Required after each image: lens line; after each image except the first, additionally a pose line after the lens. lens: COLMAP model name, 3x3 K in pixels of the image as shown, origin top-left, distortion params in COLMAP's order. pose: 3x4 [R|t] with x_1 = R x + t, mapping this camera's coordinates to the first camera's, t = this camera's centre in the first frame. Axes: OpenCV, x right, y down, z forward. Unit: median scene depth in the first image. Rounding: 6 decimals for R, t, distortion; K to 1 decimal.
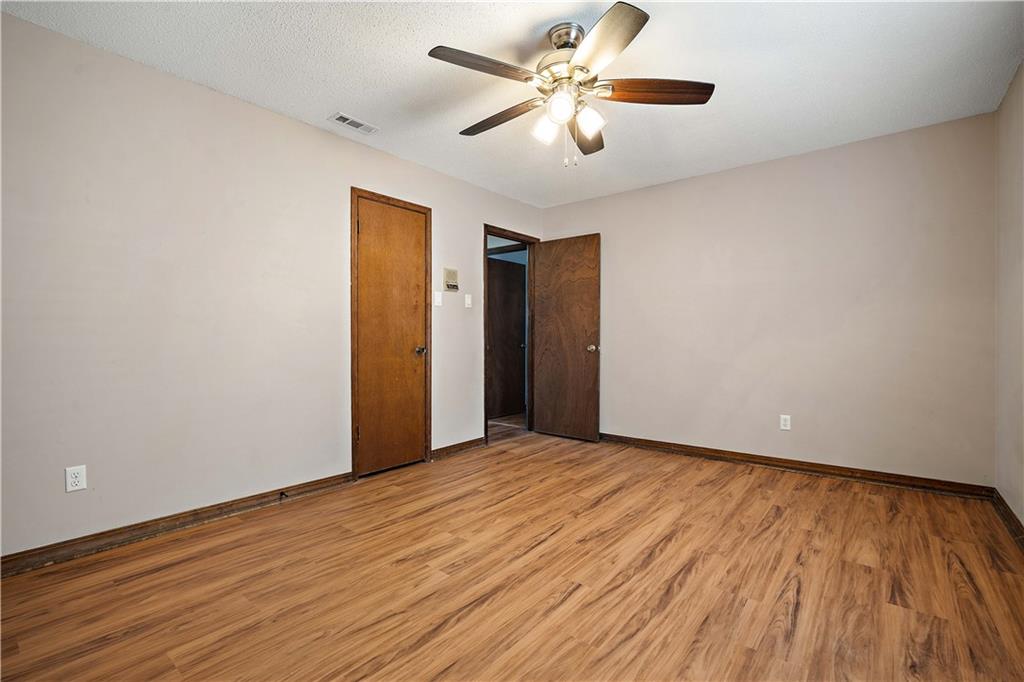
lens RADIAL K [[446.6, 0, 512.0], [0, 446.6, 341.0], [0, 0, 1]] dist [-0.000637, -0.000028]
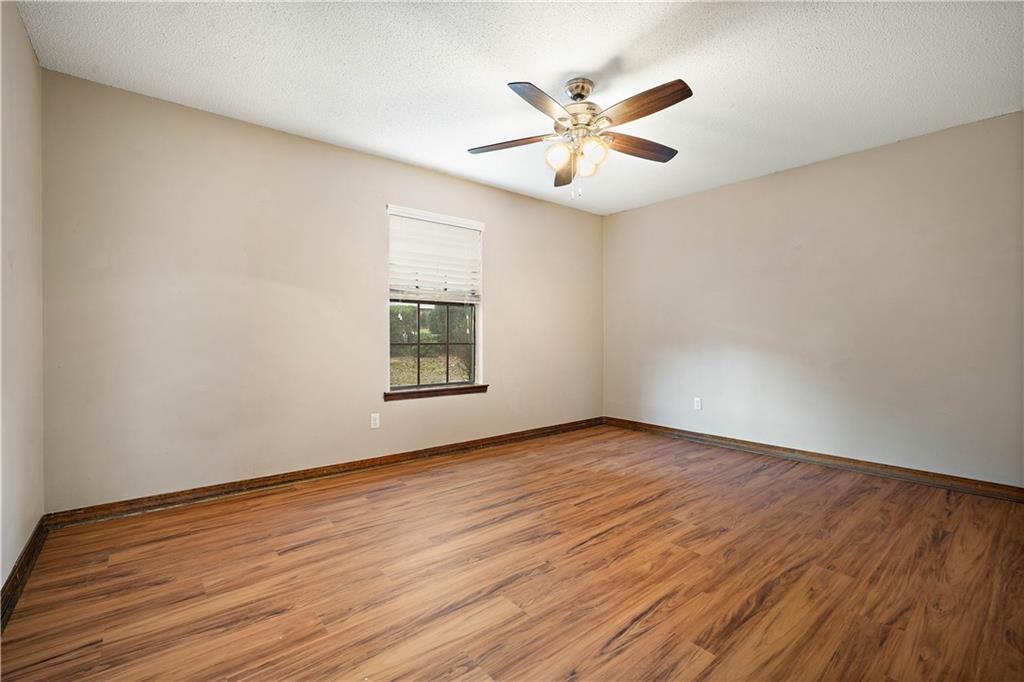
lens RADIAL K [[446.6, 0, 512.0], [0, 446.6, 341.0], [0, 0, 1]] dist [-0.000637, -0.000028]
pose [[-0.980611, -0.001411, 0.195960, 0.055182], [0.000294, 0.999962, 0.008674, -0.009353], [-0.195964, 0.008564, -0.980574, 2.011887]]
